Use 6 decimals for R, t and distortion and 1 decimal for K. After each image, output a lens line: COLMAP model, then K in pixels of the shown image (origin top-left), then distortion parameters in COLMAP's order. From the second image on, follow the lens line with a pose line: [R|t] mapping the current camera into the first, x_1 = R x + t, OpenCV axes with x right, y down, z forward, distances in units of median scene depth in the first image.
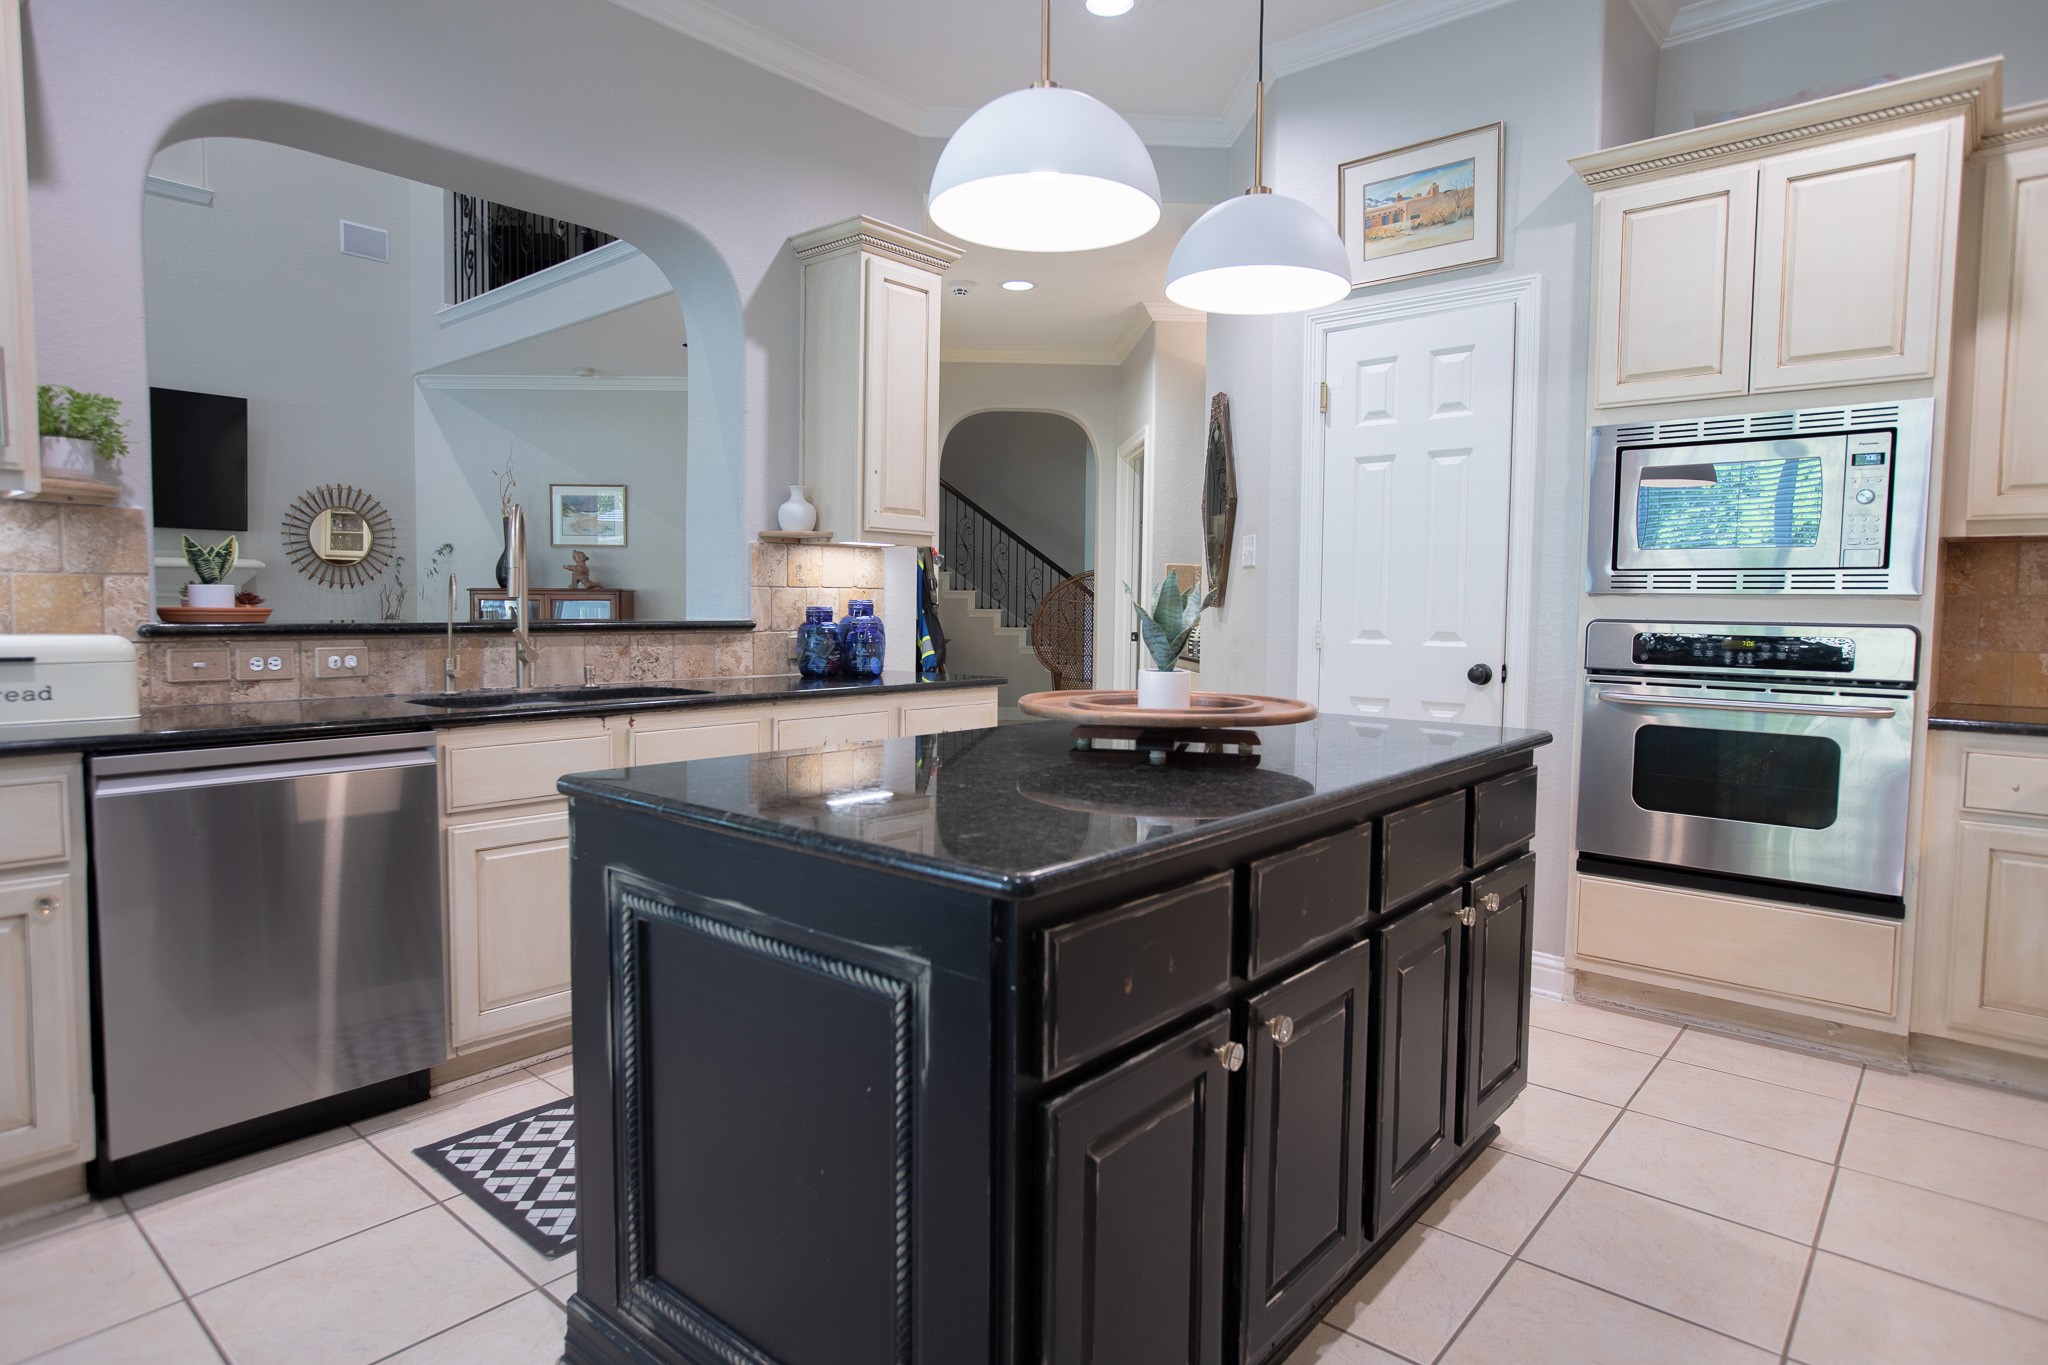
lens RADIAL K [[1136.1, 0, 1008.8], [0, 1136.1, 674.8], [0, 0, 1]] dist [-0.018808, 0.008397]
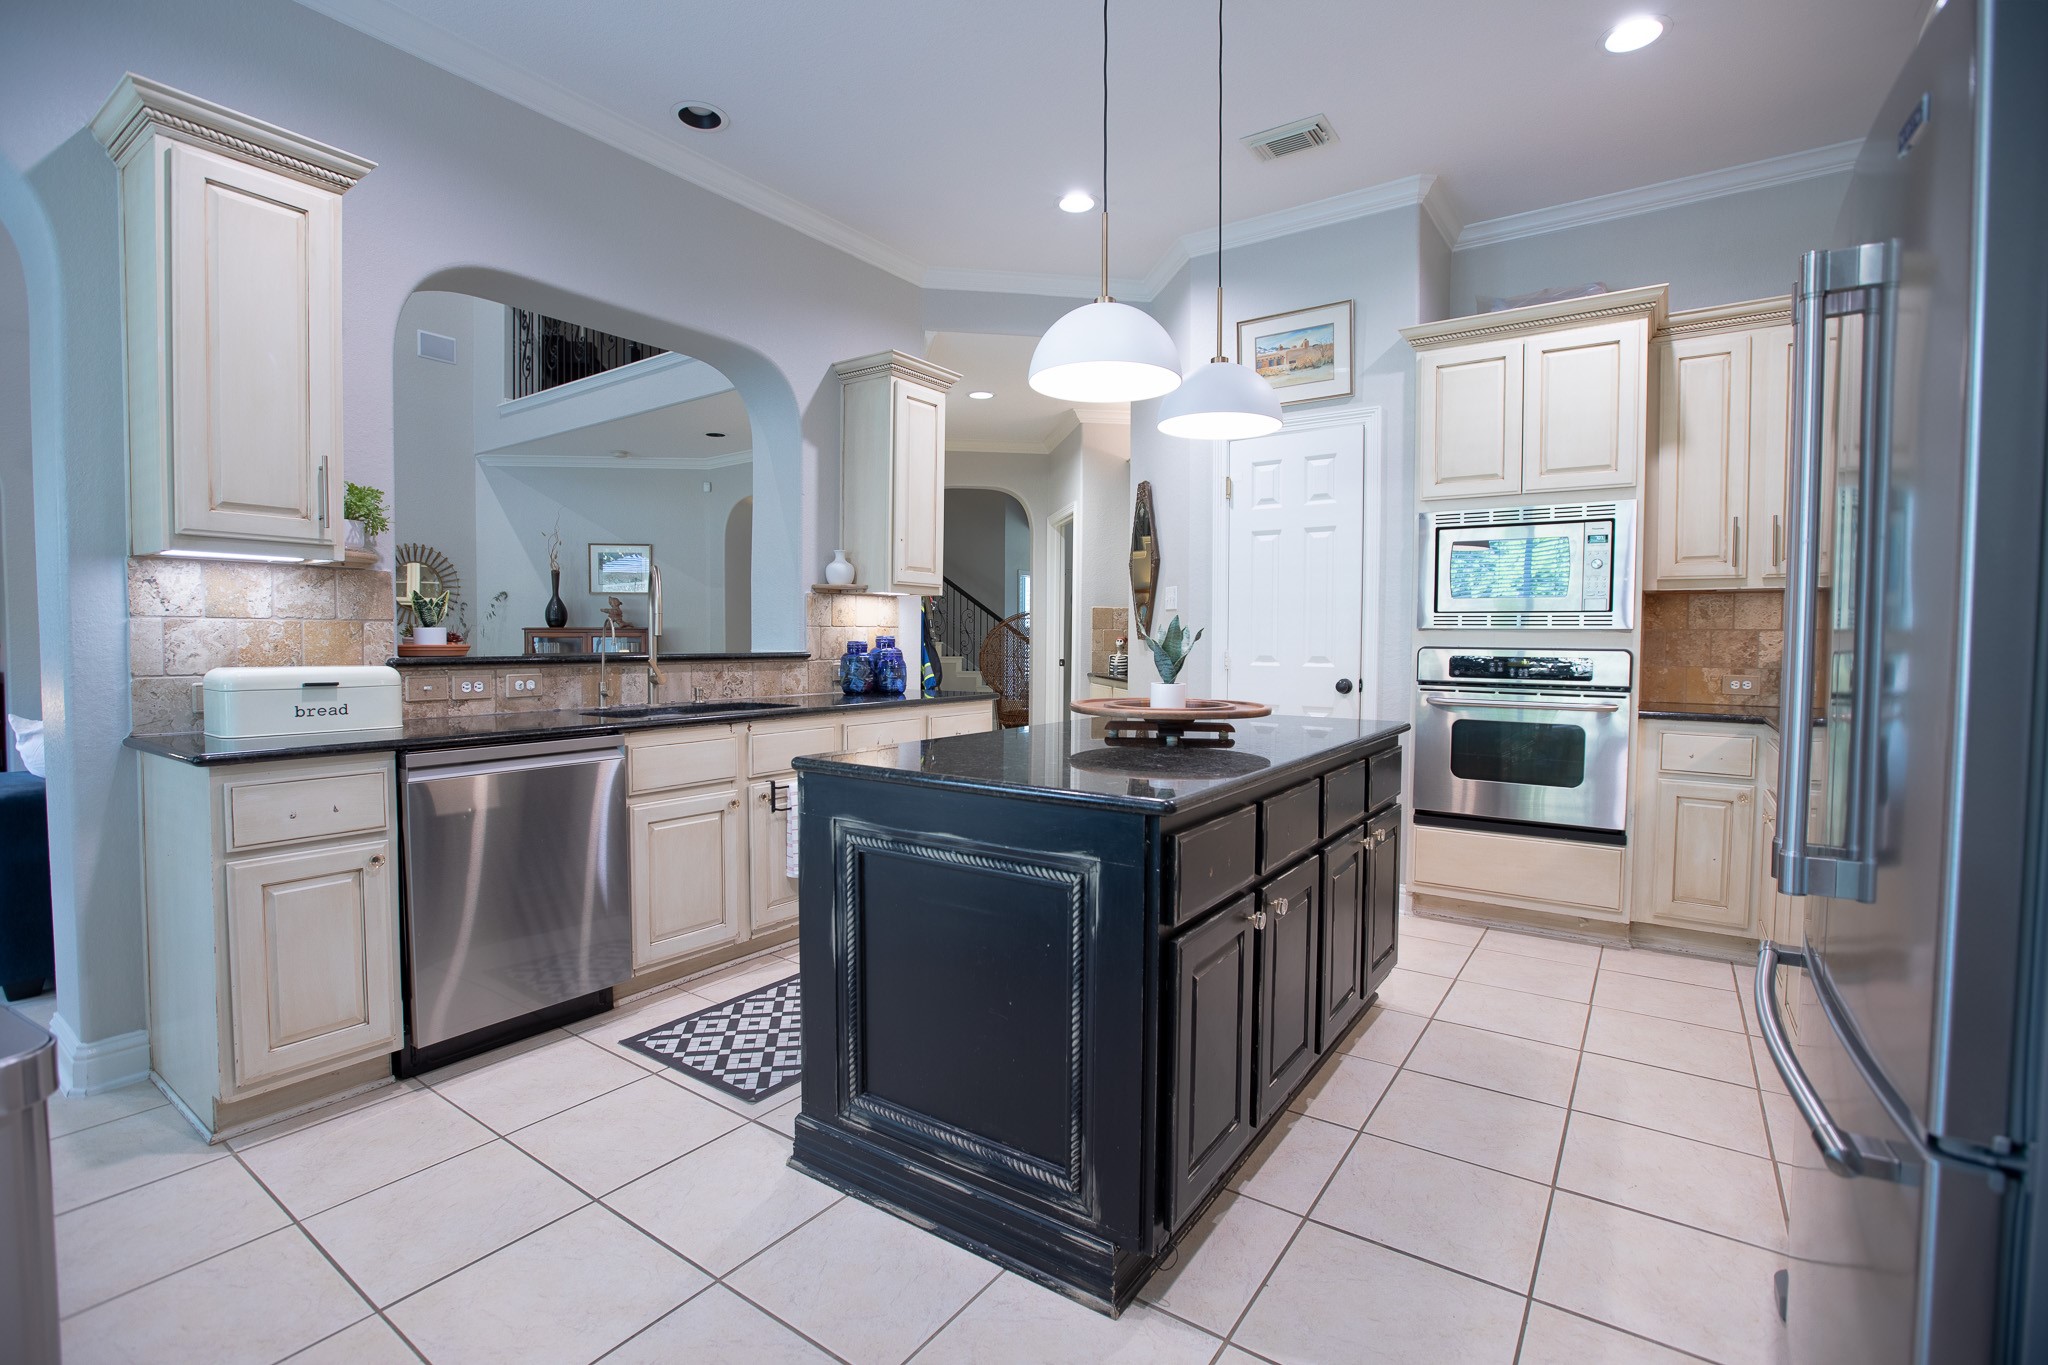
lens RADIAL K [[935.8, 0, 1009.0], [0, 935.8, 678.7], [0, 0, 1]] dist [-0.041888, 0.001926]
pose [[0.995219, -0.009986, 0.097161, -0.137339], [0.011710, 0.999784, -0.017182, 0.006457], [-0.096968, 0.018238, 0.995120, -0.137706]]
